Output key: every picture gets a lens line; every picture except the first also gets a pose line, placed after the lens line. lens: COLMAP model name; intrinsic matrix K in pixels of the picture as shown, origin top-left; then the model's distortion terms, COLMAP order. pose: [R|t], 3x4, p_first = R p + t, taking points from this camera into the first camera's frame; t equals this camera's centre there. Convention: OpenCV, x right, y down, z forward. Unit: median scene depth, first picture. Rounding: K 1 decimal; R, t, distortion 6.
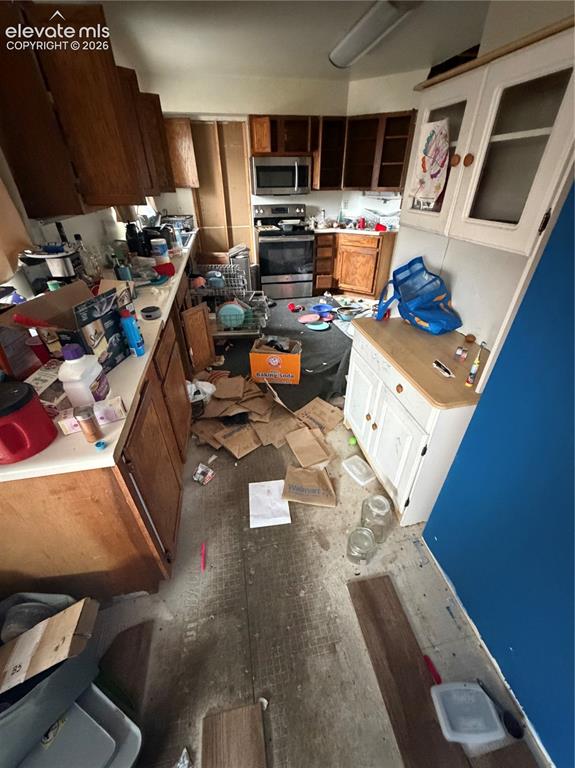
lens RADIAL K [[307.6, 0, 288.1], [0, 307.6, 384.3], [0, 0, 1]] dist [0.002502, 0.000722]
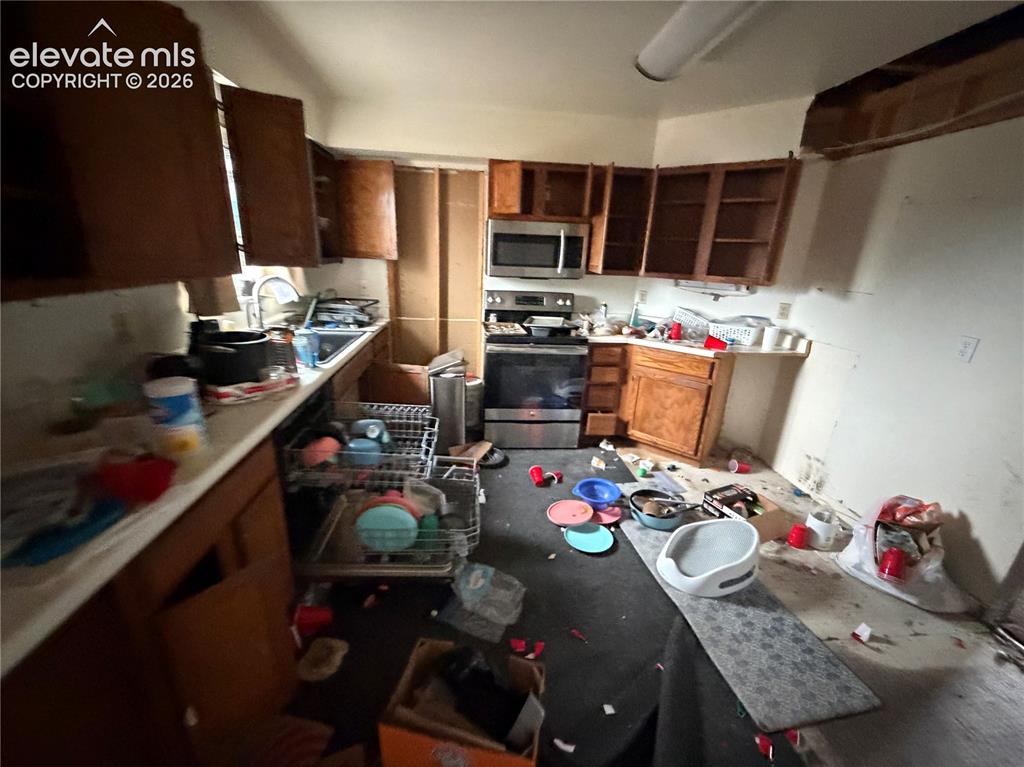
lens RADIAL K [[410.2, 0, 508.7], [0, 410.2, 384.0], [0, 0, 1]] dist [0.002502, 0.000722]
pose [[0.993662, 0.076642, -0.082225, 0.010087], [-0.096309, 0.957692, -0.271202, -0.207370], [0.057961, 0.277403, 0.959004, 0.307862]]
